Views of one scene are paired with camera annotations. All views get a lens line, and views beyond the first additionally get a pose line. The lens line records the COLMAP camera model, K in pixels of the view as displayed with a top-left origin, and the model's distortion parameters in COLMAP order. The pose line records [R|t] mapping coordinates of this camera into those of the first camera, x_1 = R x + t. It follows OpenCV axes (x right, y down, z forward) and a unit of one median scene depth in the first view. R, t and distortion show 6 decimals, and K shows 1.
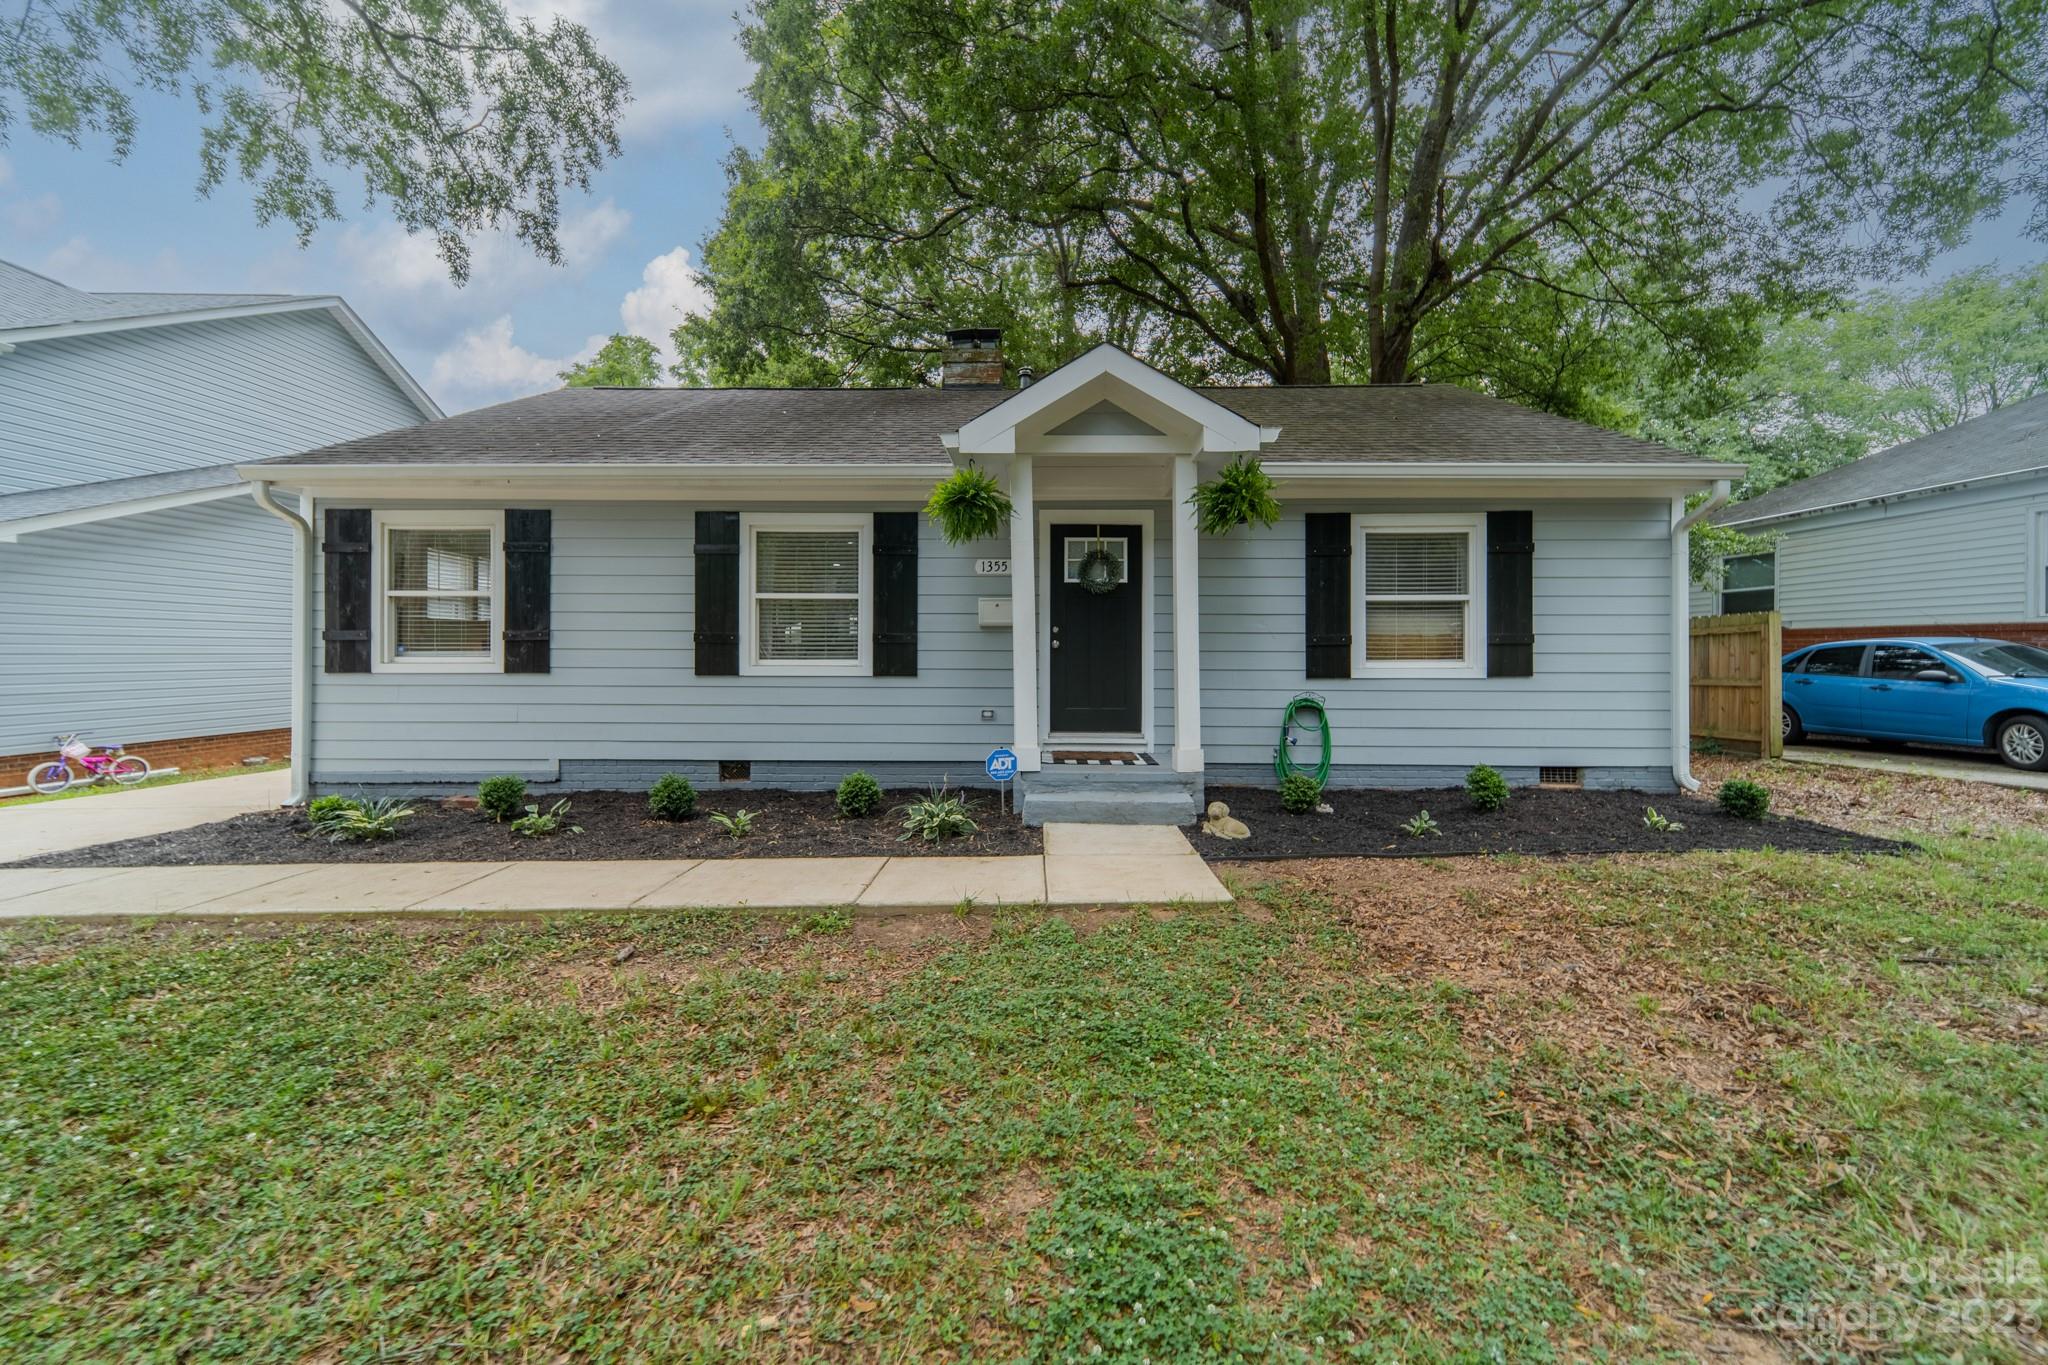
lens RADIAL K [[771.4, 0, 996.2], [0, 771.4, 675.5], [0, 0, 1]] dist [0.001053, 0.000127]
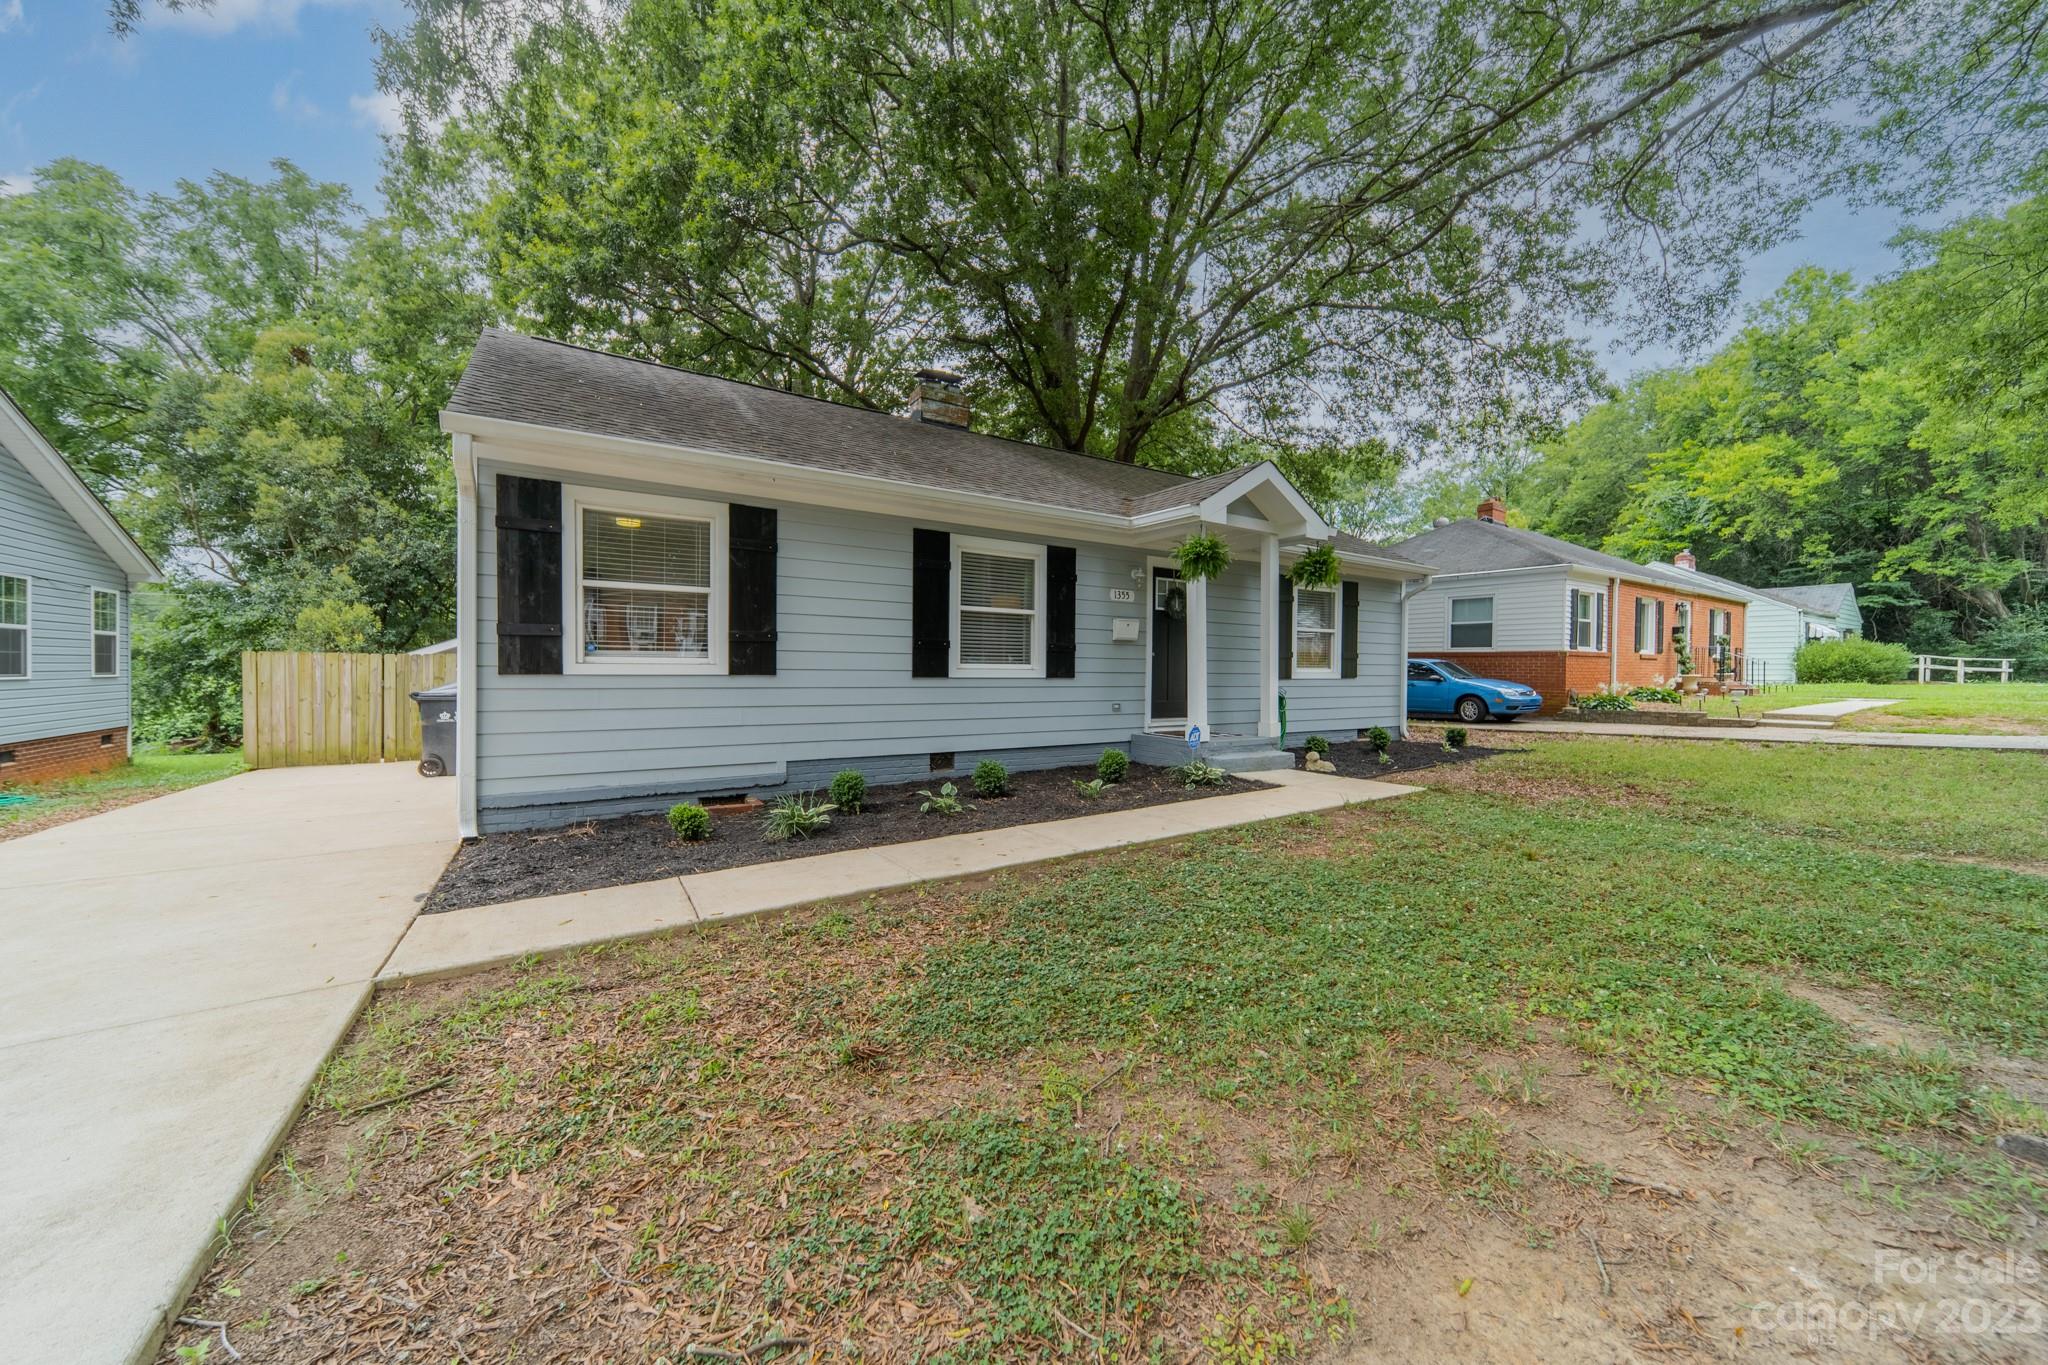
lens RADIAL K [[733.6, 0, 1025.2], [0, 733.6, 676.4], [0, 0, 1]] dist [0.008589, 0.000794]
pose [[0.831968, 0.000512, 0.554823, -0.834749], [-0.002155, 0.999995, 0.002308, -0.003937], [-0.554819, -0.003116, 0.831965, 0.040494]]
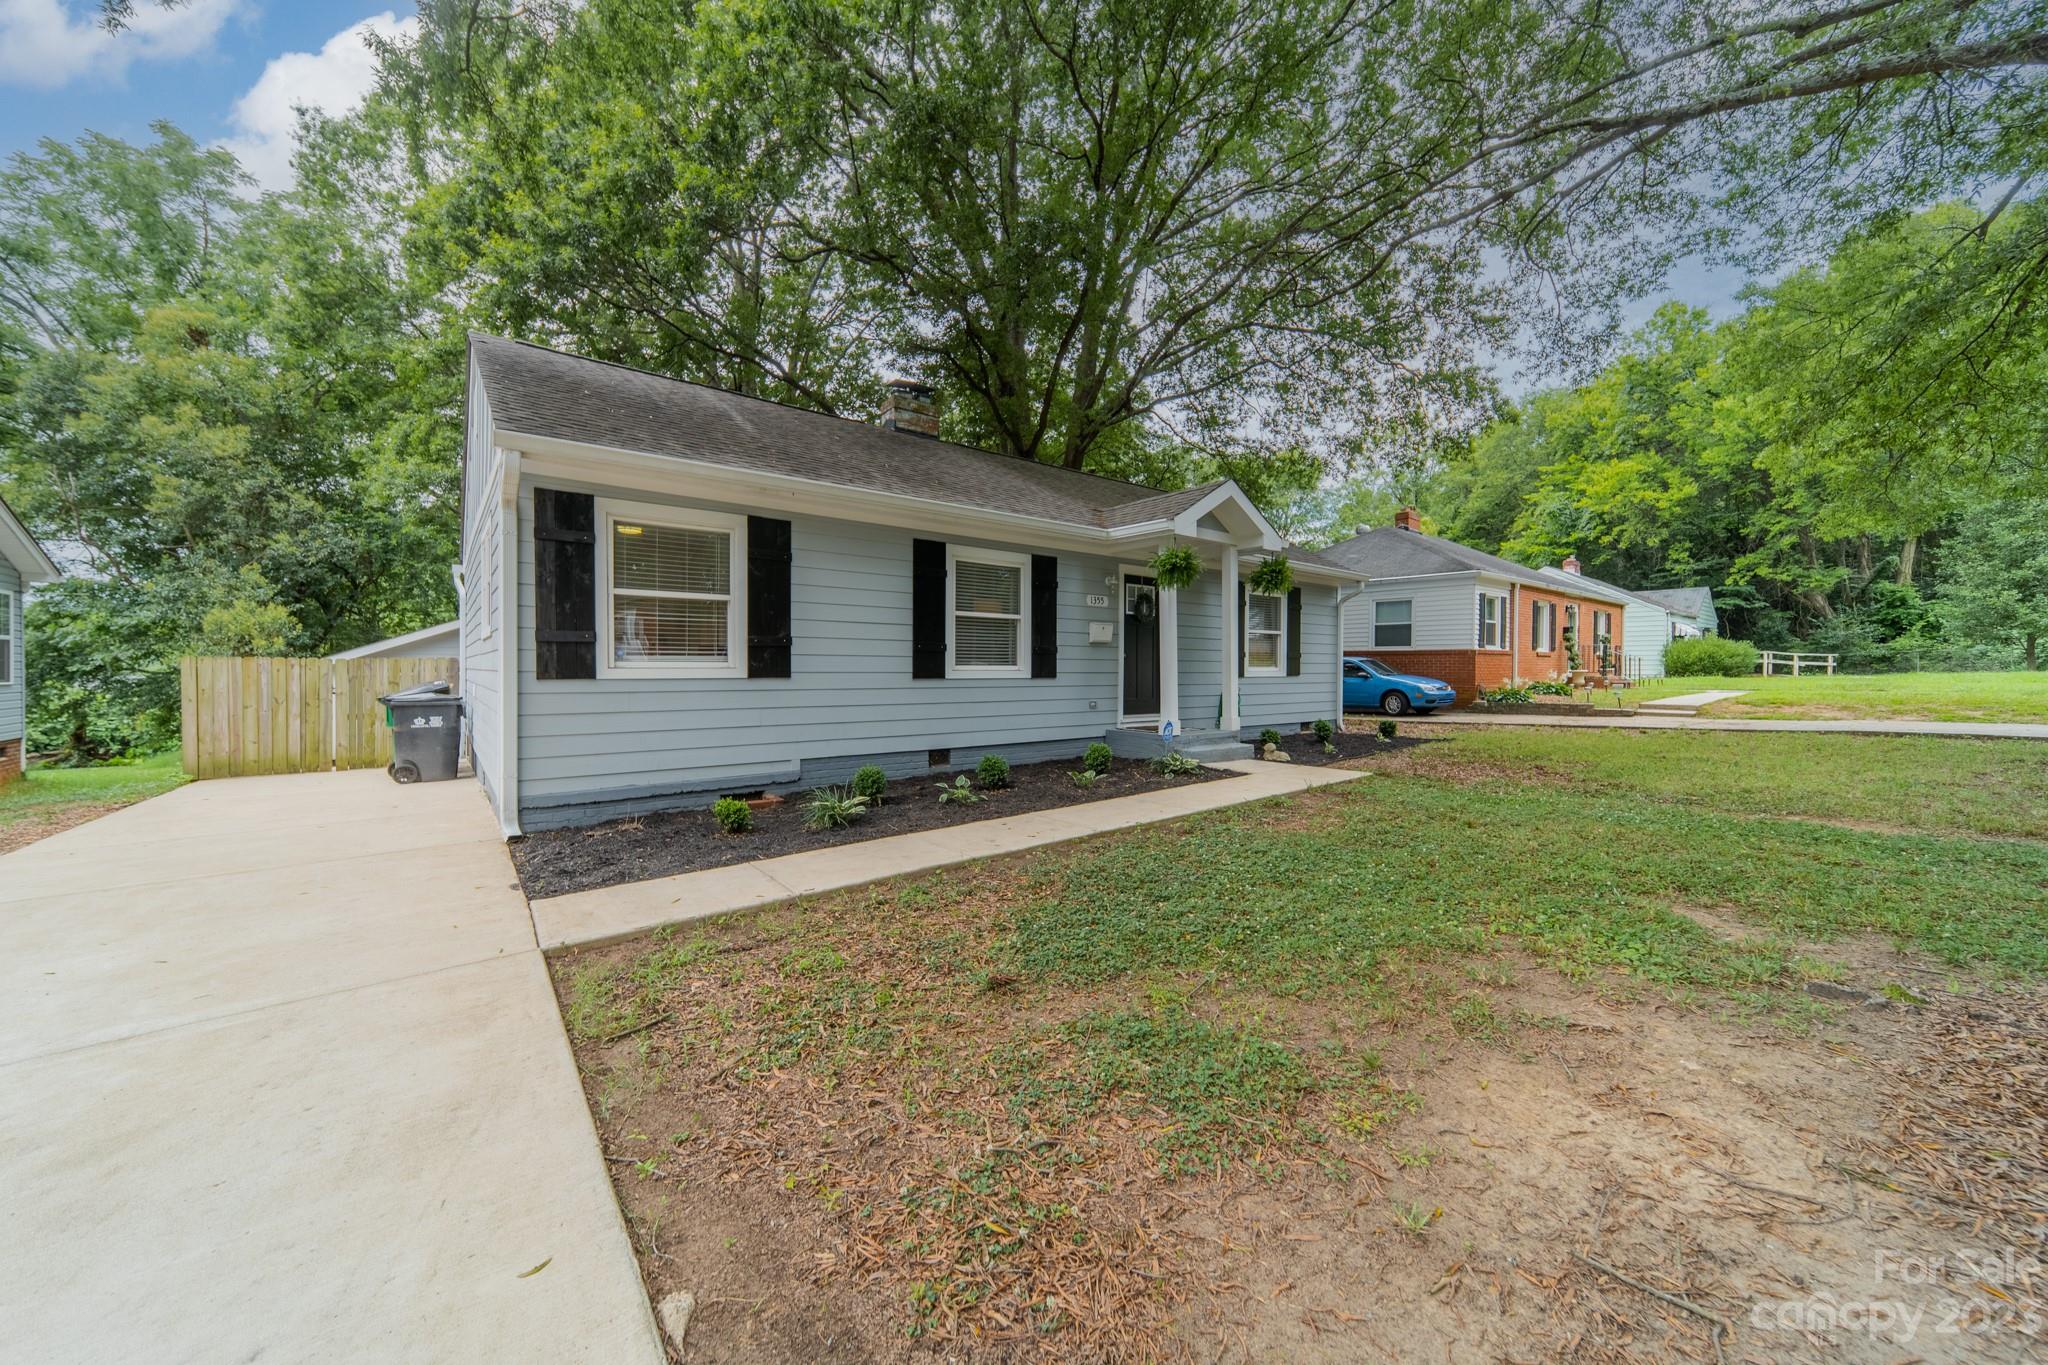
lens RADIAL K [[733.6, 0, 1025.2], [0, 733.6, 676.4], [0, 0, 1]] dist [0.008589, 0.000794]
pose [[0.777012, -0.006616, 0.629451, -0.958554], [0.004846, 0.999978, 0.004527, -0.007570], [-0.629467, -0.000467, 0.777027, 0.024750]]
